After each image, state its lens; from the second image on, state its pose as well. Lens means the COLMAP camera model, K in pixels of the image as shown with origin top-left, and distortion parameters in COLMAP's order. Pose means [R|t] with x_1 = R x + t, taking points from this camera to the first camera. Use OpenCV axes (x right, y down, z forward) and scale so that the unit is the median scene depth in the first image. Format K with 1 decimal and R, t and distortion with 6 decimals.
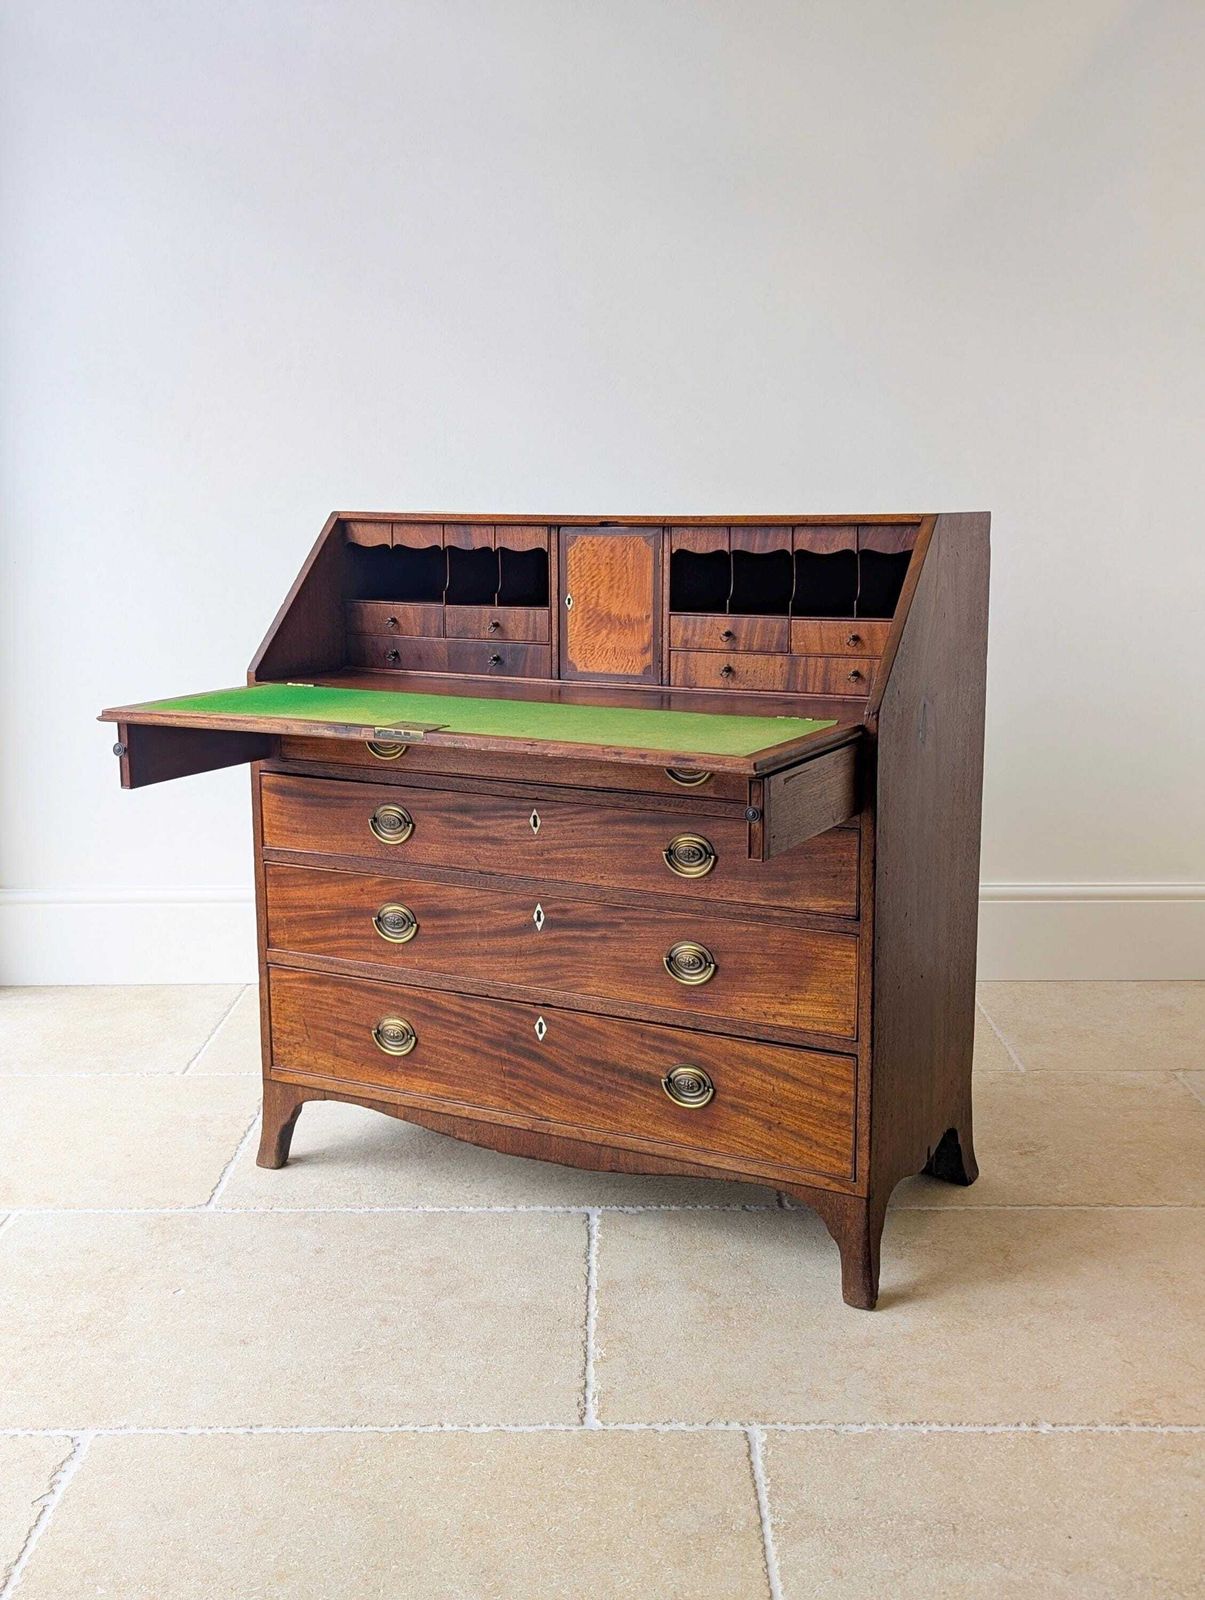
lens RADIAL K [[1741.2, 0, 607.6], [0, 1741.2, 783.8], [0, 0, 1]] dist [0.164308, -0.423358]
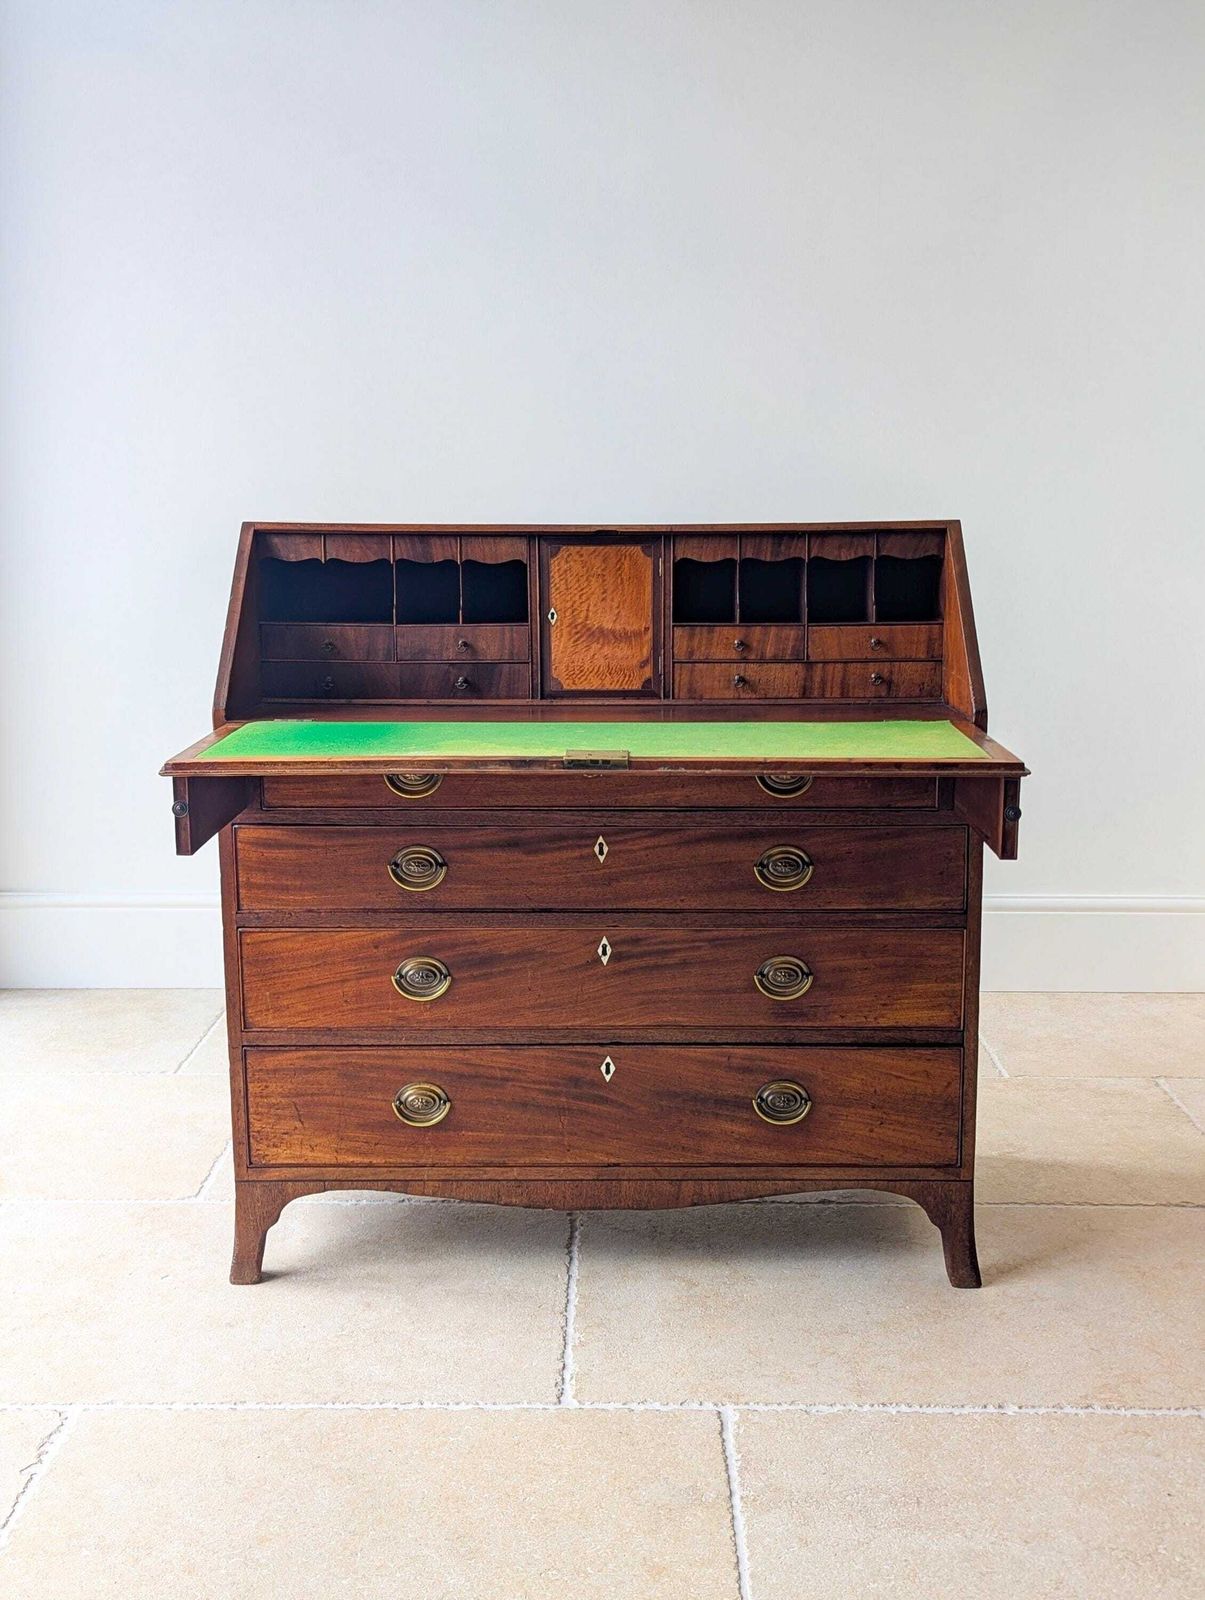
lens RADIAL K [[1781.3, 0, 631.9], [0, 1781.3, 794.0], [0, 0, 1]] dist [0.167487, -0.478929]
pose [[0.882928, -0.077759, 0.463025, -0.454641], [0.079554, 0.996707, 0.015685, -0.021434], [-0.462720, 0.022987, 0.886206, 0.134449]]
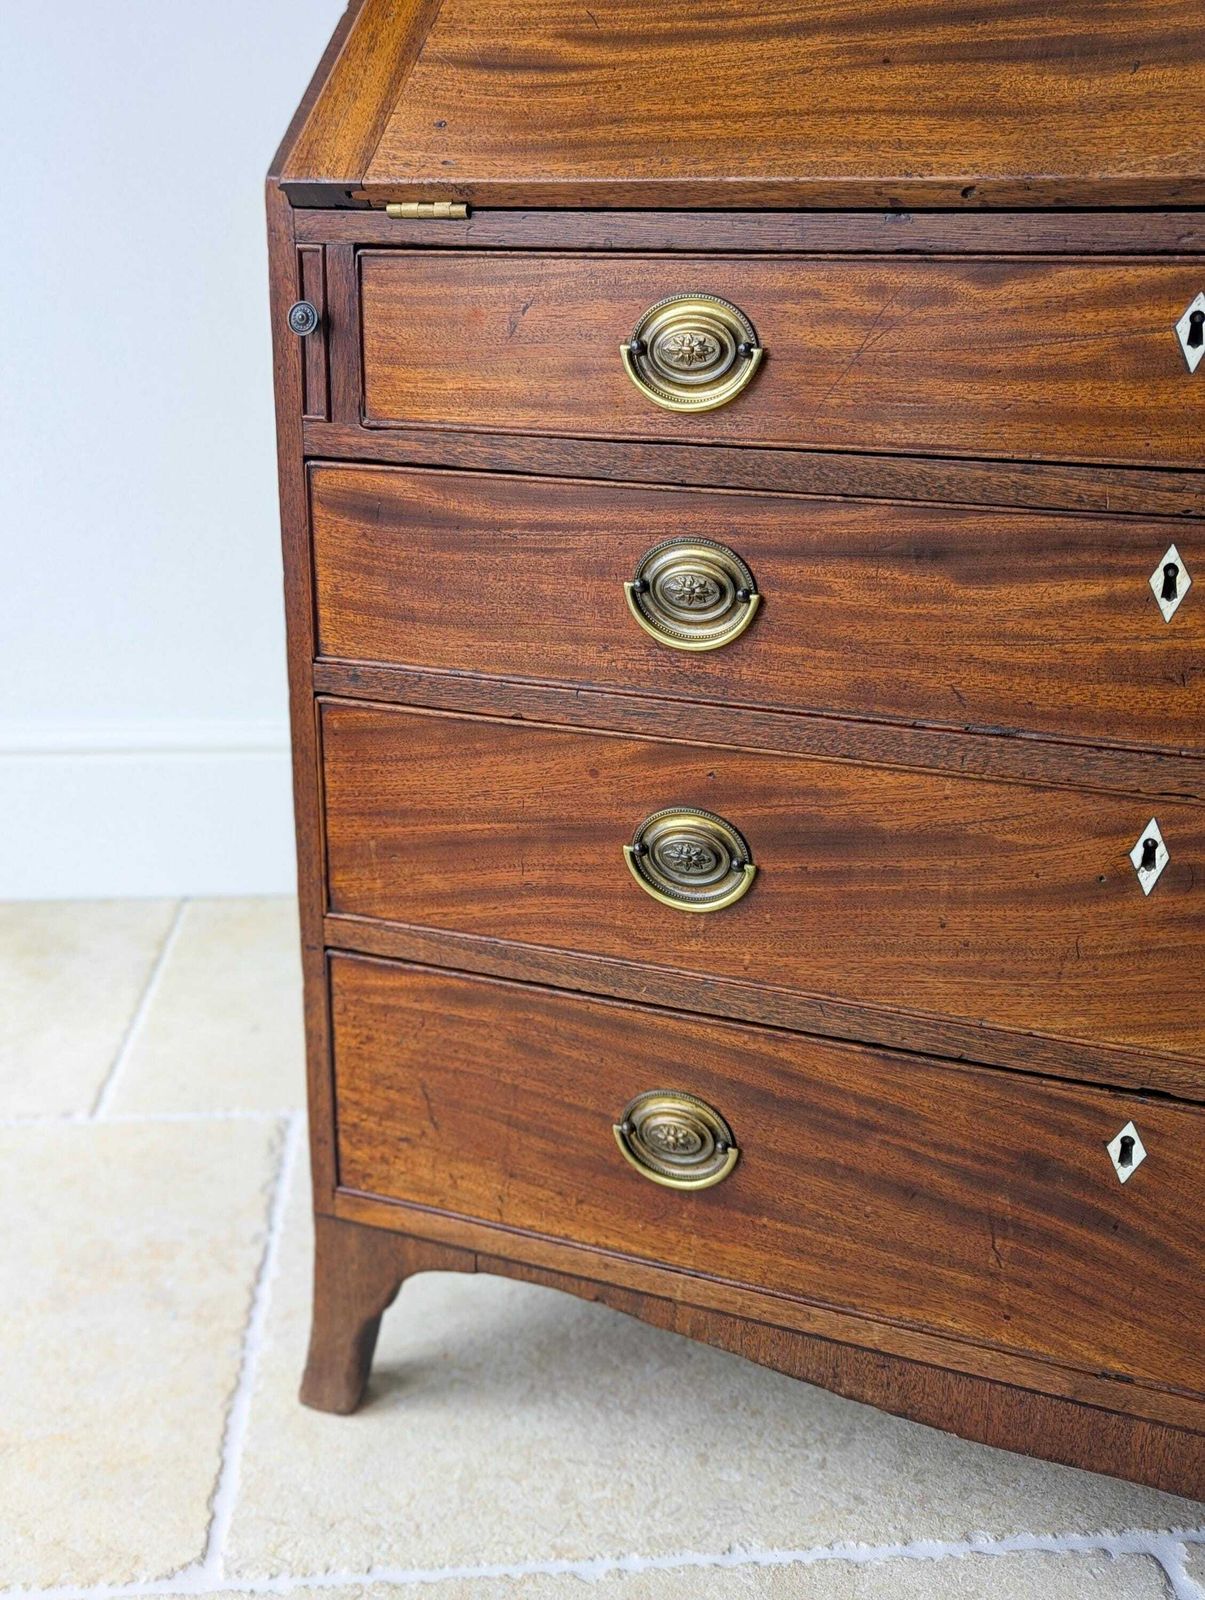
lens RADIAL K [[1741.2, 0, 609.7], [0, 1741.2, 793.3], [0, 0, 1]] dist [0.094588, -0.162231]
pose [[0.995859, -0.011828, 0.090143, -0.176424], [0.001021, 0.992895, 0.118993, 0.020543], [-0.090910, -0.118408, 0.988795, 0.642936]]
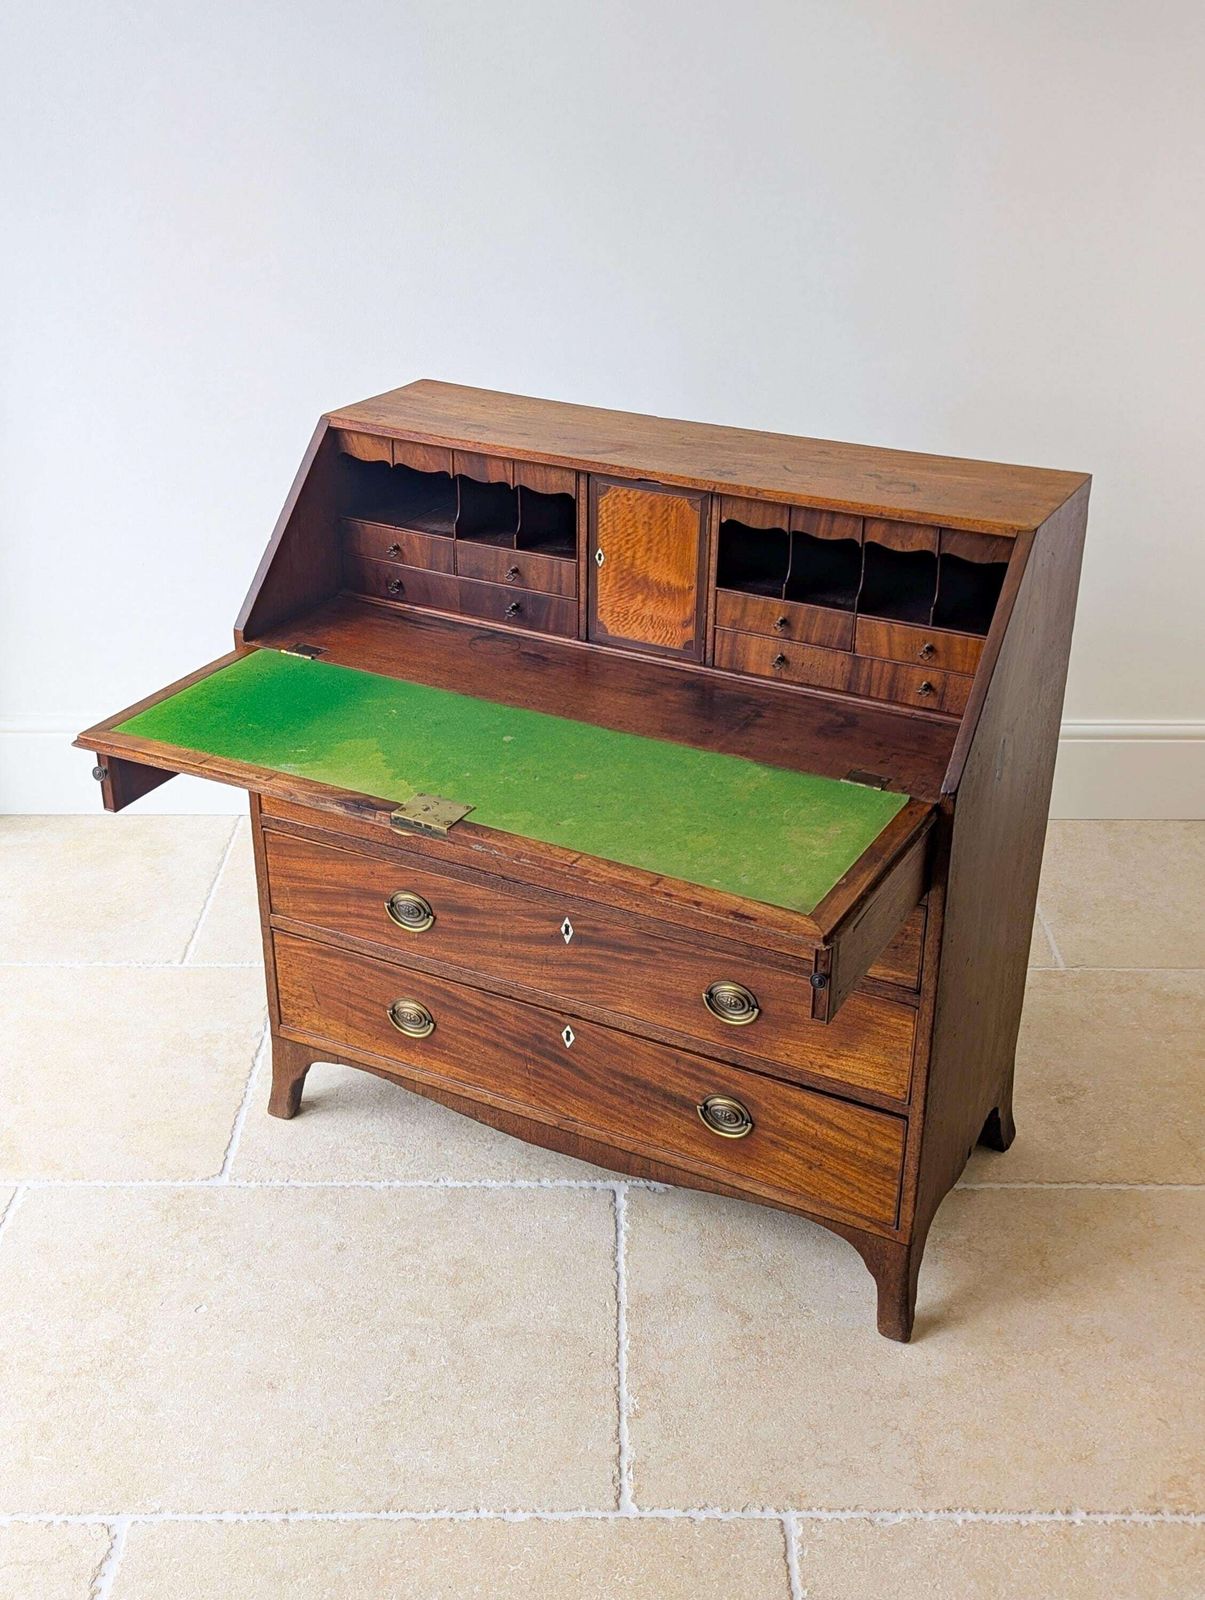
lens RADIAL K [[1810.3, 0, 616.8], [0, 1810.3, 805.9], [0, 0, 1]] dist [0.167248, -0.492699]
pose [[0.999849, 0.007643, 0.015589, -0.027926], [-0.011865, 0.956306, 0.292127, -0.260878], [-0.012675, -0.292268, 0.956253, 0.098896]]
